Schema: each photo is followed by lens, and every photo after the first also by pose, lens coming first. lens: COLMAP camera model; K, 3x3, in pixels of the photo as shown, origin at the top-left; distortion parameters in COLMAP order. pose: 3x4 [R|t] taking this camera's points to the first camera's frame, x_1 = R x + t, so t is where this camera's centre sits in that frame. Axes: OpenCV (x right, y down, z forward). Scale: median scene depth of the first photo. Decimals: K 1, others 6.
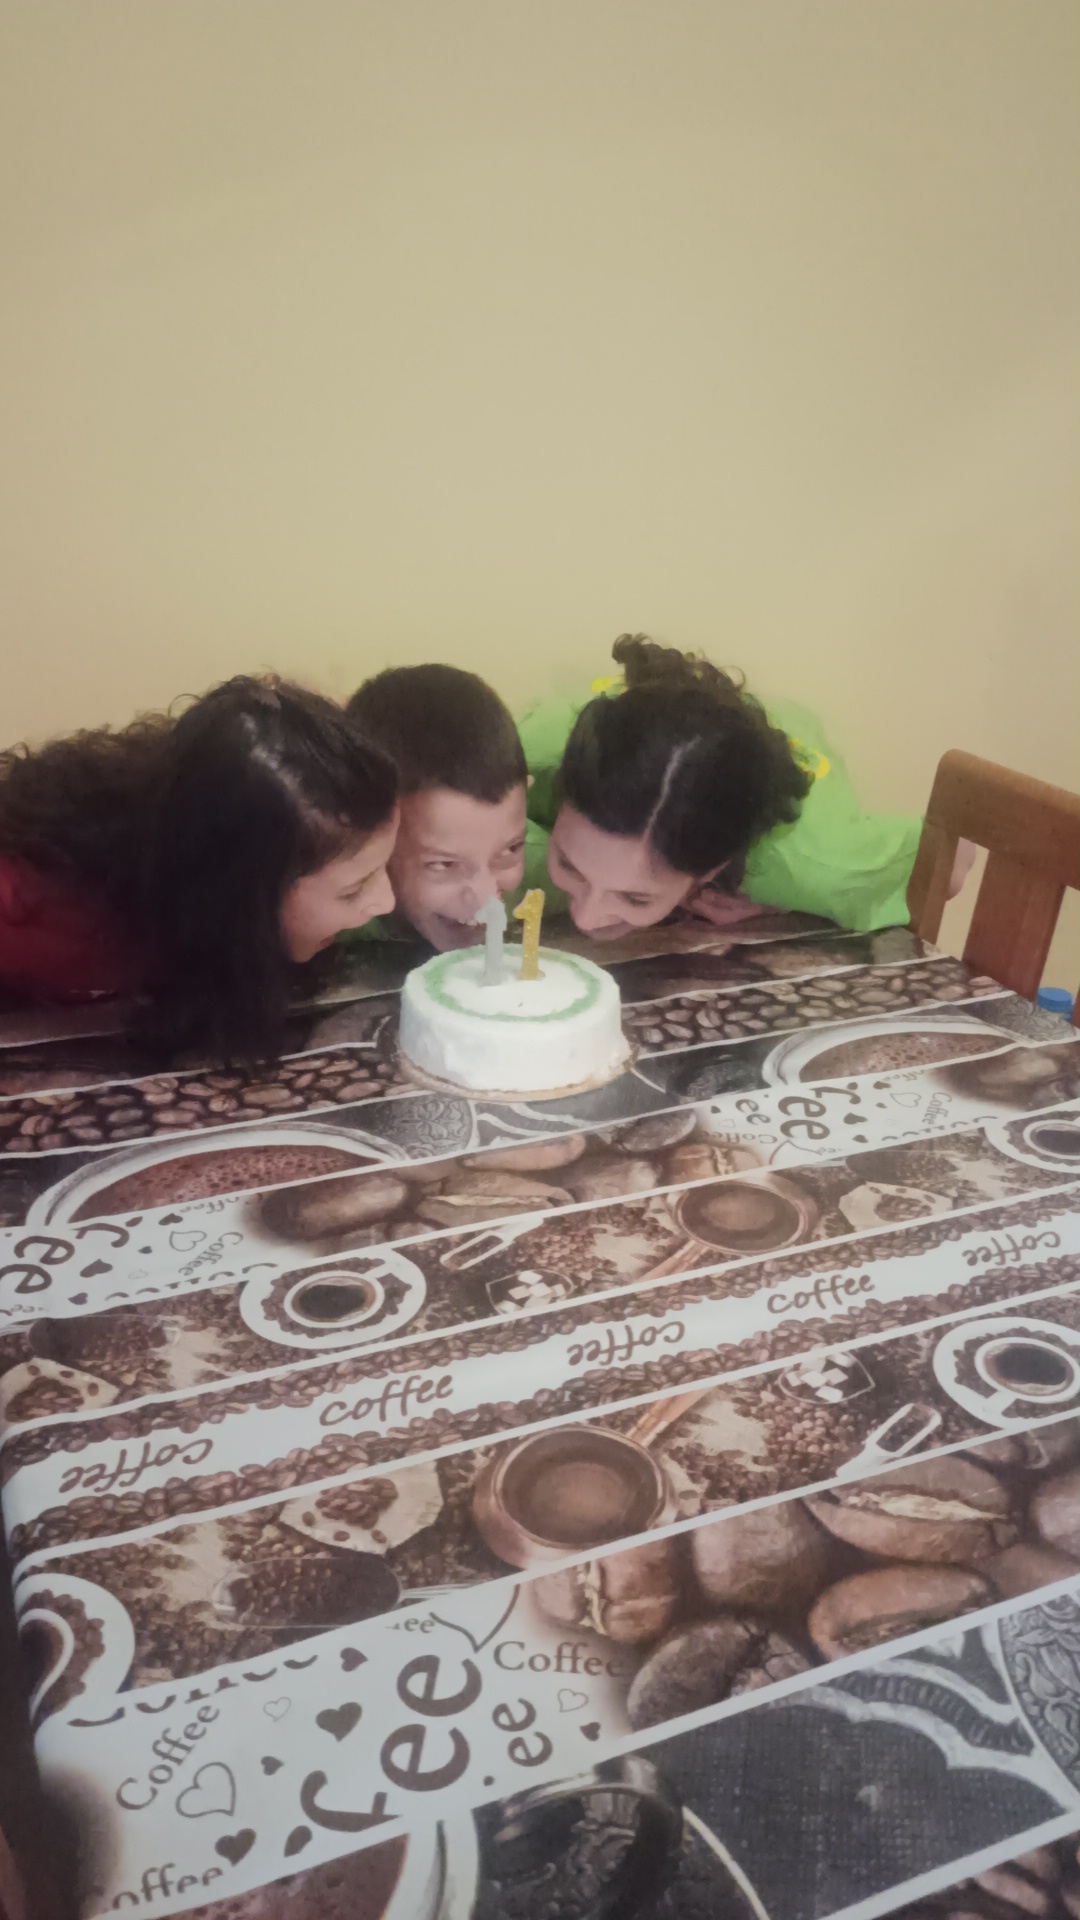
lens RADIAL K [[1534.4, 0, 547.3], [0, 1534.4, 967.2], [0, 0, 1]] dist [0.062776, -0.074329]
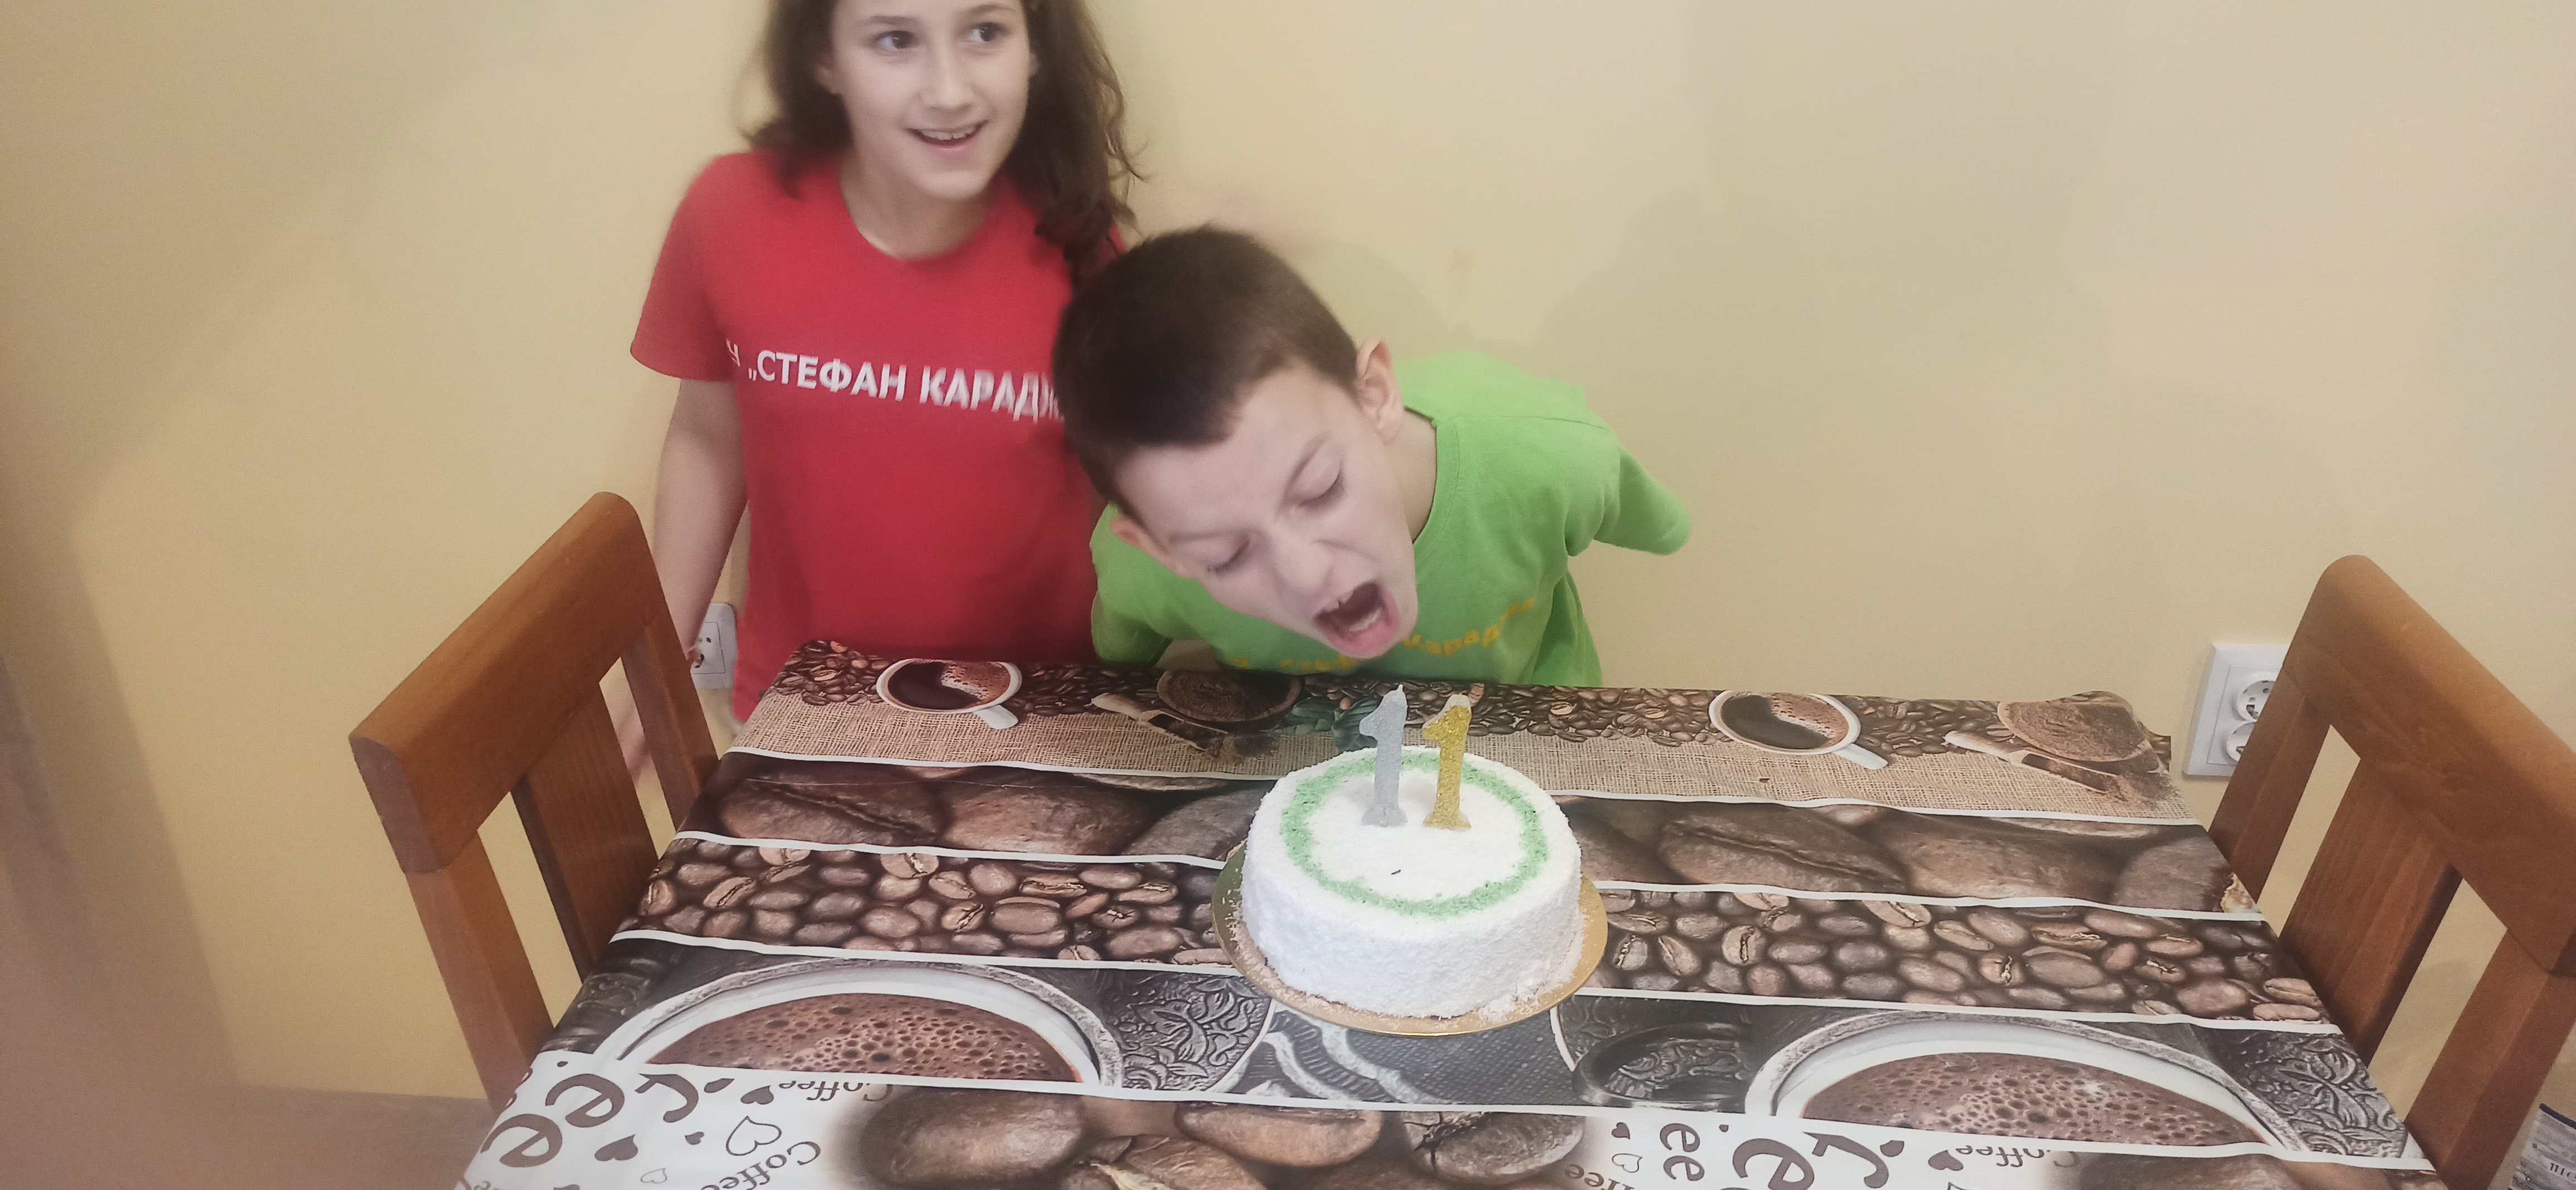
lens RADIAL K [[1969.7, 0, 1259.3], [0, 1969.7, 537.8], [0, 0, 1]] dist [0.061757, -0.060704]
pose [[0.890382, 0.174644, -0.420379, 0.321857], [-0.162904, 0.984564, 0.063992, -0.199280], [0.425066, 0.011504, 0.905089, 0.251559]]
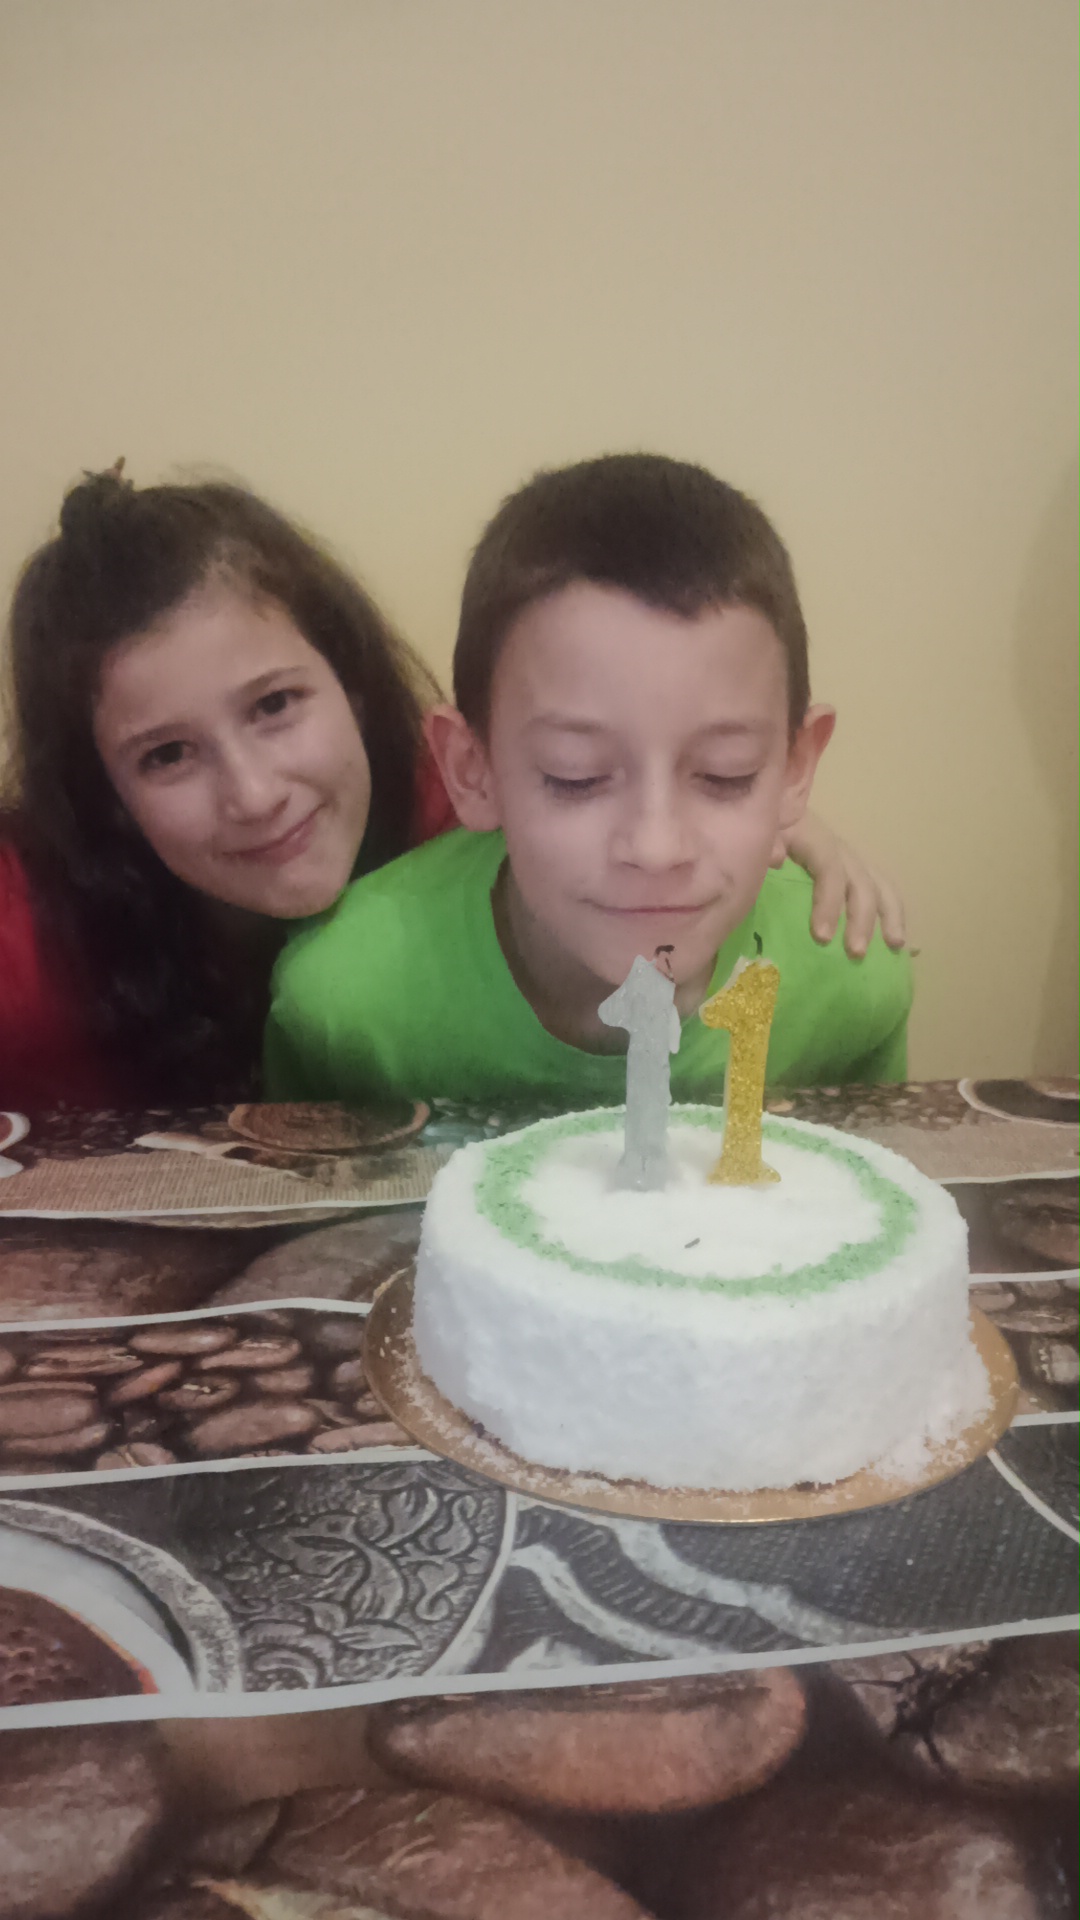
lens RADIAL K [[1534.4, 0, 534.1], [0, 1534.4, 950.1], [0, 0, 1]] dist [0.062776, -0.074329]
pose [[0.961838, 0.043424, -0.270150, 0.055973], [-0.088994, 0.983292, -0.158797, 0.020684], [0.258741, 0.176779, 0.949633, 0.748660]]
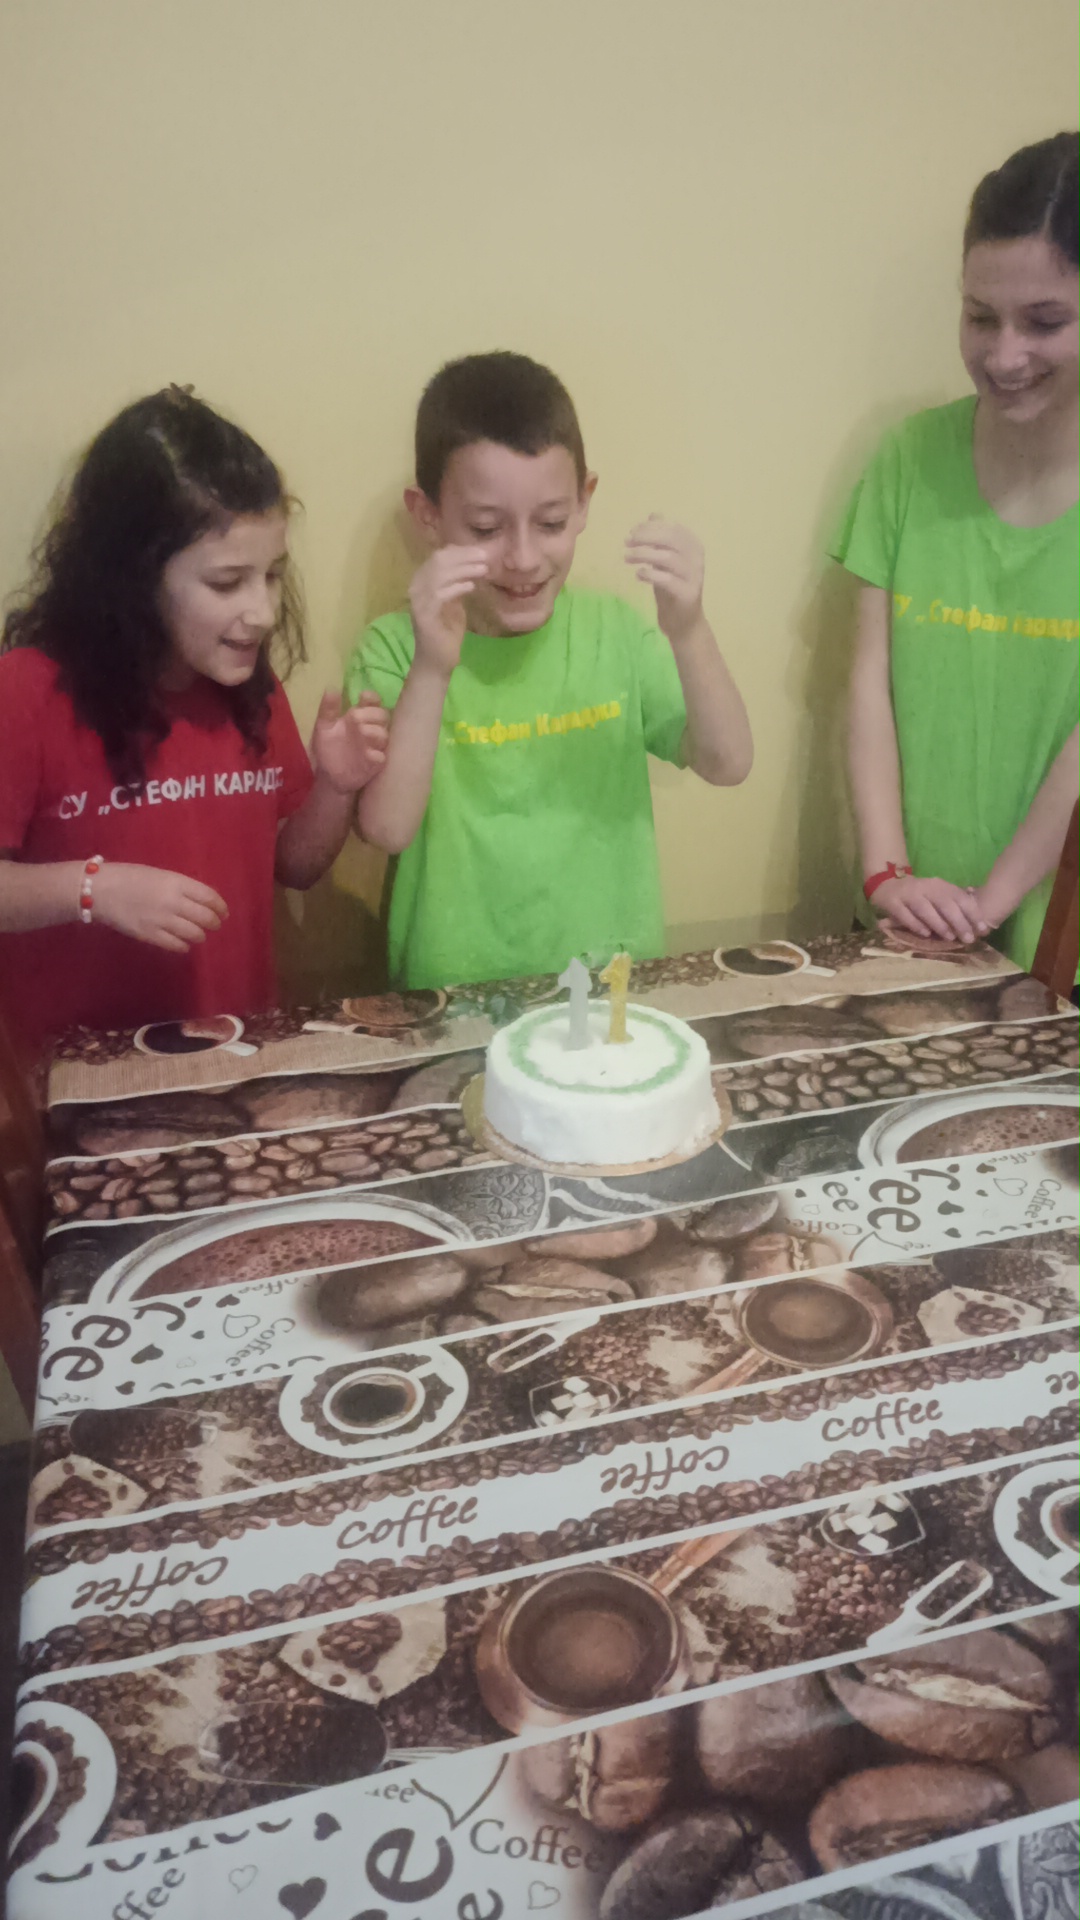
lens RADIAL K [[1534.4, 0, 538.9], [0, 1534.4, 953.4], [0, 0, 1]] dist [0.062776, -0.074329]
pose [[0.990482, 0.013402, -0.136989, 0.091506], [-0.011182, 0.999794, 0.016961, -0.082825], [0.137188, -0.015267, 0.990427, 0.040154]]
